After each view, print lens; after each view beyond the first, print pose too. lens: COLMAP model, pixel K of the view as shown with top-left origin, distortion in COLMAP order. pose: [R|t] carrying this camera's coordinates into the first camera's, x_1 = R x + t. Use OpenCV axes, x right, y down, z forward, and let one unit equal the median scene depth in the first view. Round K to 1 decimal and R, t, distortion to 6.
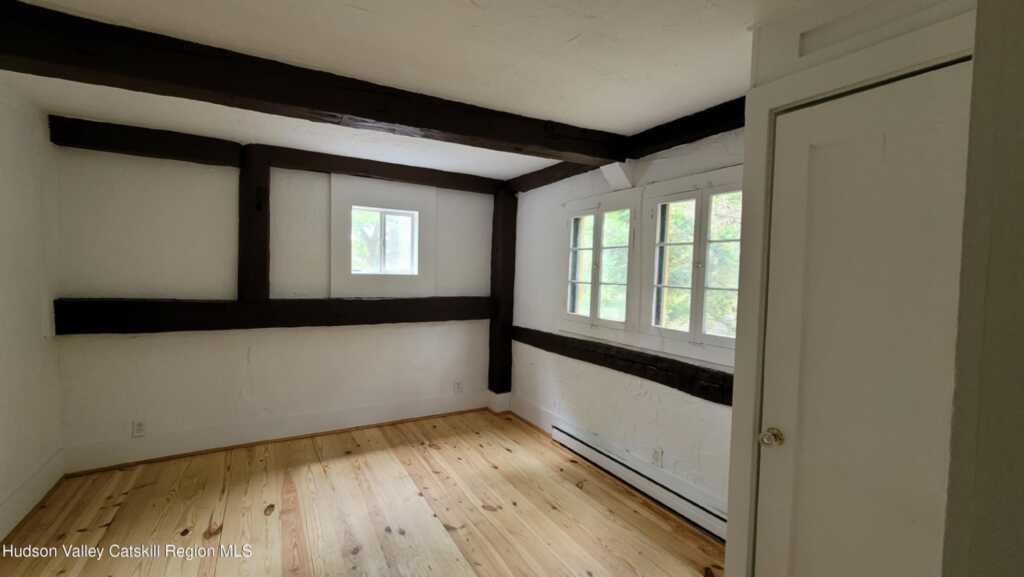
lens RADIAL K [[416.2, 0, 516.0], [0, 416.2, 290.7], [0, 0, 1]] dist [-0.003870, 0.000425]
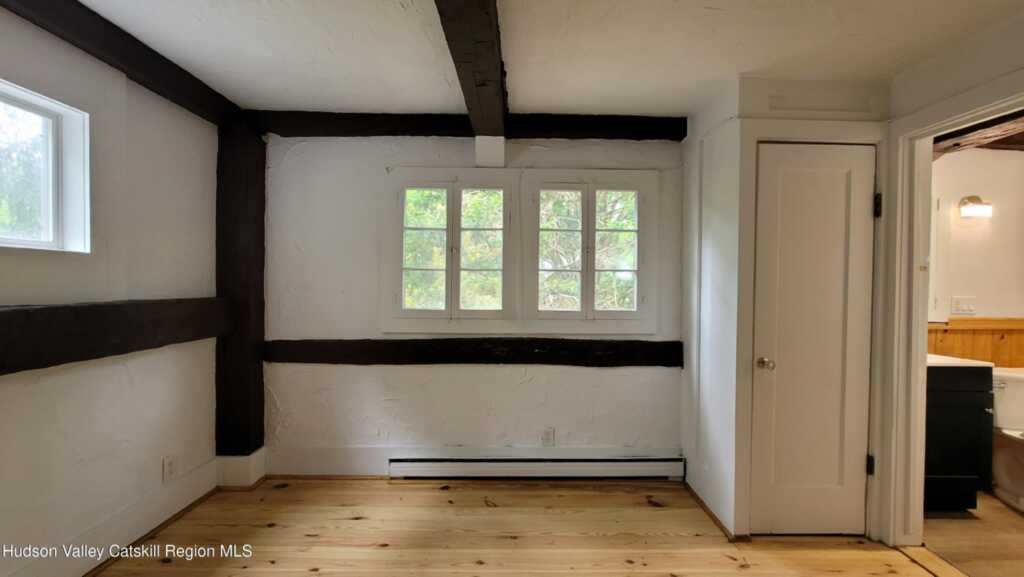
lens RADIAL K [[416.2, 0, 516.0], [0, 416.2, 290.7], [0, 0, 1]] dist [-0.003870, 0.000425]
pose [[0.504744, -0.033500, 0.862619, -0.499485], [0.040545, 0.999064, 0.015075, 0.017750], [-0.862317, 0.027366, 0.505629, 0.471985]]
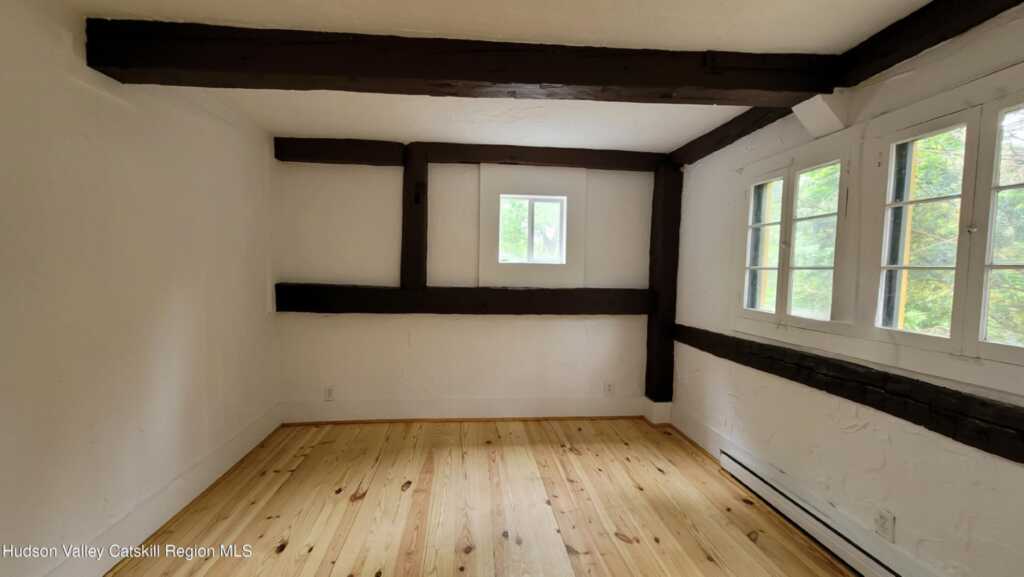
lens RADIAL K [[416.2, 0, 516.0], [0, 416.2, 290.7], [0, 0, 1]] dist [-0.003870, 0.000425]
pose [[0.911346, 0.012555, -0.411450, 0.061338], [-0.013703, 0.999906, 0.000160, 0.029146], [0.411413, 0.005492, 0.911433, 0.130543]]
